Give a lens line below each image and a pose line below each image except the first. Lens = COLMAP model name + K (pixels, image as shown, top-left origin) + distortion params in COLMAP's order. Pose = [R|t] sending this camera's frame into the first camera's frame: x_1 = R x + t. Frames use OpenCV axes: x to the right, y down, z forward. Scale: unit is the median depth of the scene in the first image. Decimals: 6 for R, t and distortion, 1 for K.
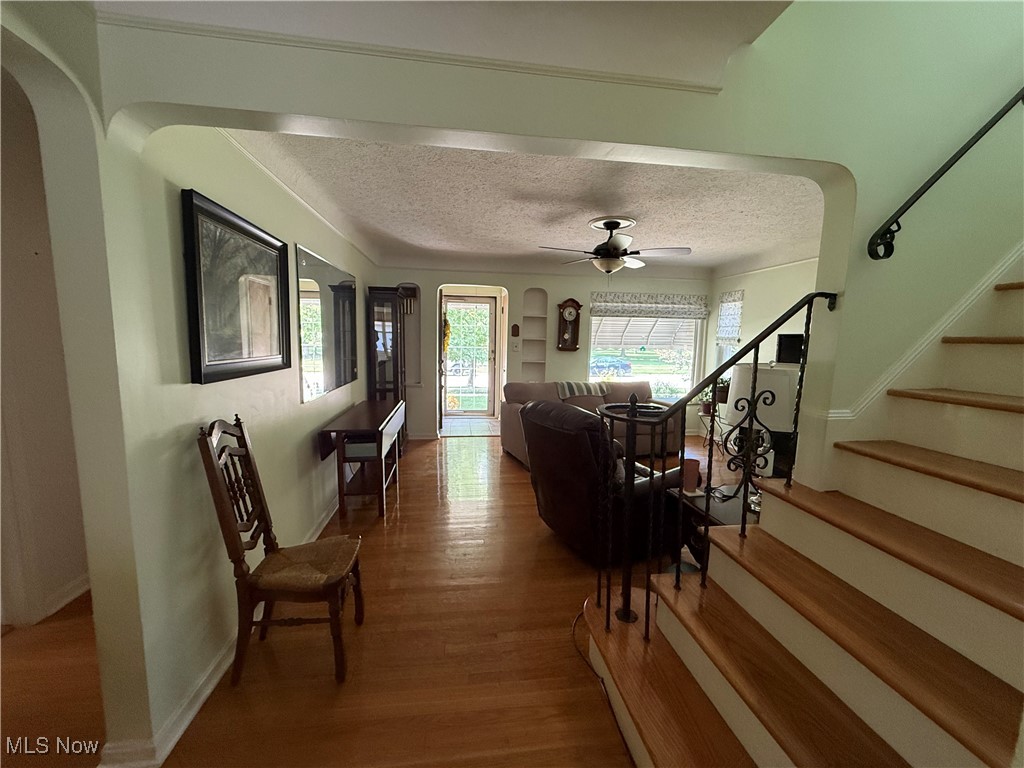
lens RADIAL K [[410.7, 0, 508.7], [0, 410.7, 386.6], [0, 0, 1]] dist [0.000922, -0.000187]
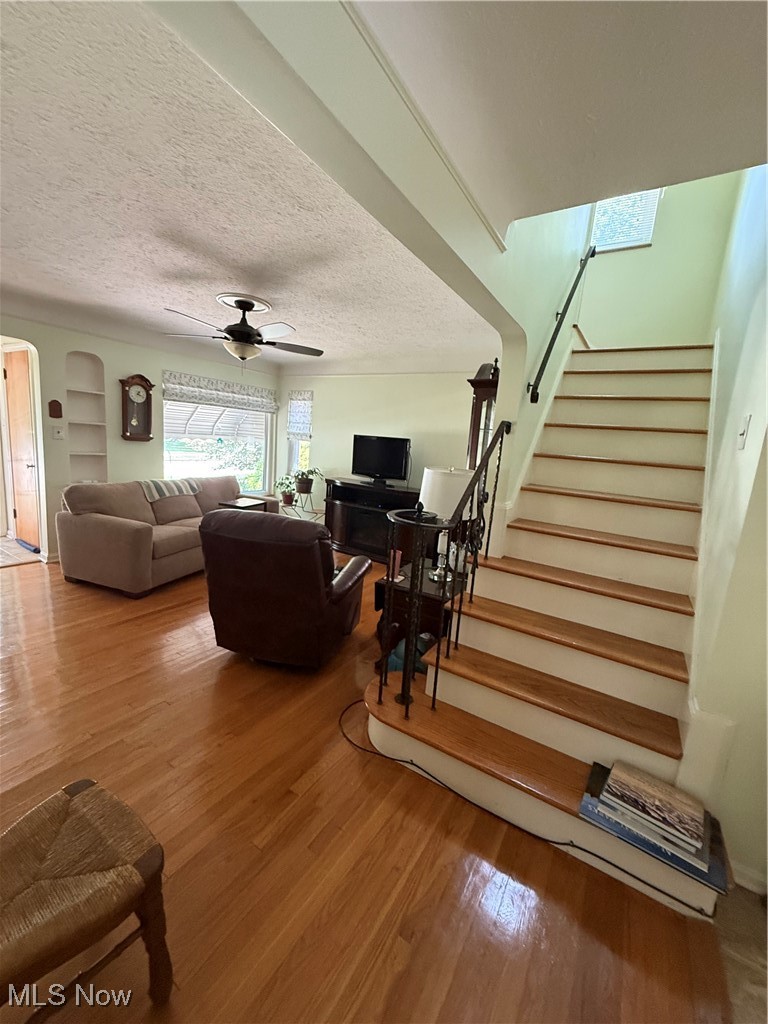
lens RADIAL K [[410.7, 0, 384.0], [0, 410.7, 512.0], [0, 0, 1]] dist [0.000922, -0.000187]
pose [[0.640297, -0.101939, 0.761333, -0.176337], [0.027816, 0.993582, 0.109643, -0.024013], [-0.767624, -0.049027, 0.639023, 0.114261]]
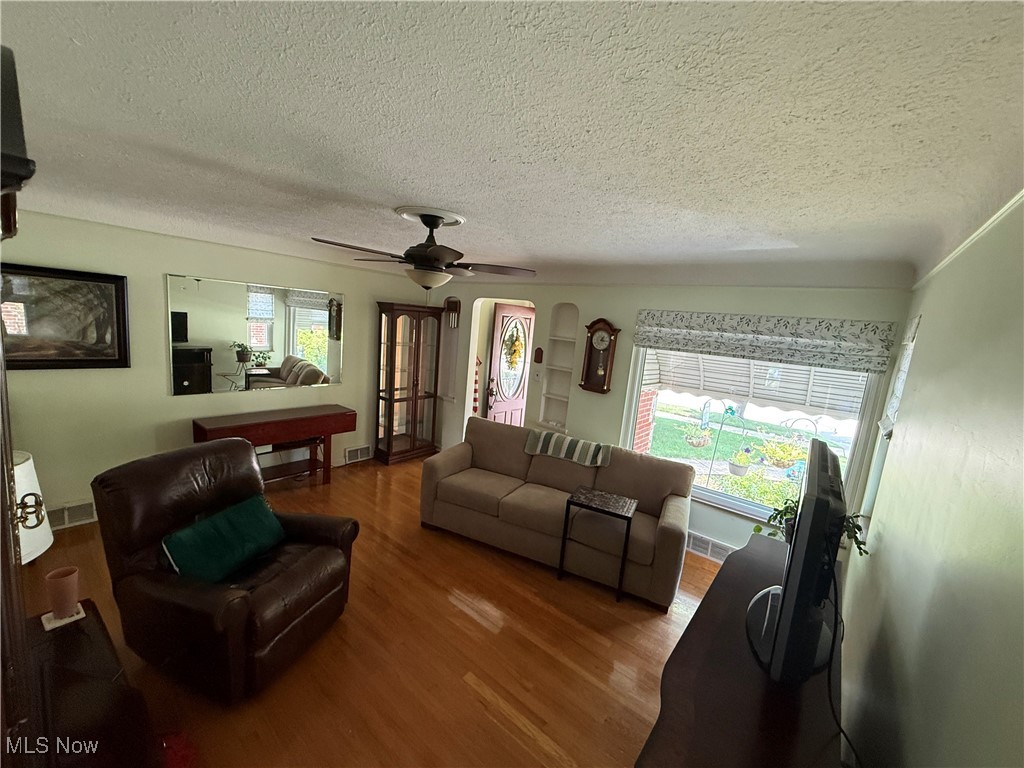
lens RADIAL K [[410.7, 0, 508.7], [0, 410.7, 386.6], [0, 0, 1]] dist [0.000922, -0.000187]
pose [[0.672856, 0.158016, -0.722701, 0.567583], [-0.164776, 0.984392, 0.061822, -0.117086], [0.721189, 0.077487, 0.688391, 0.411028]]
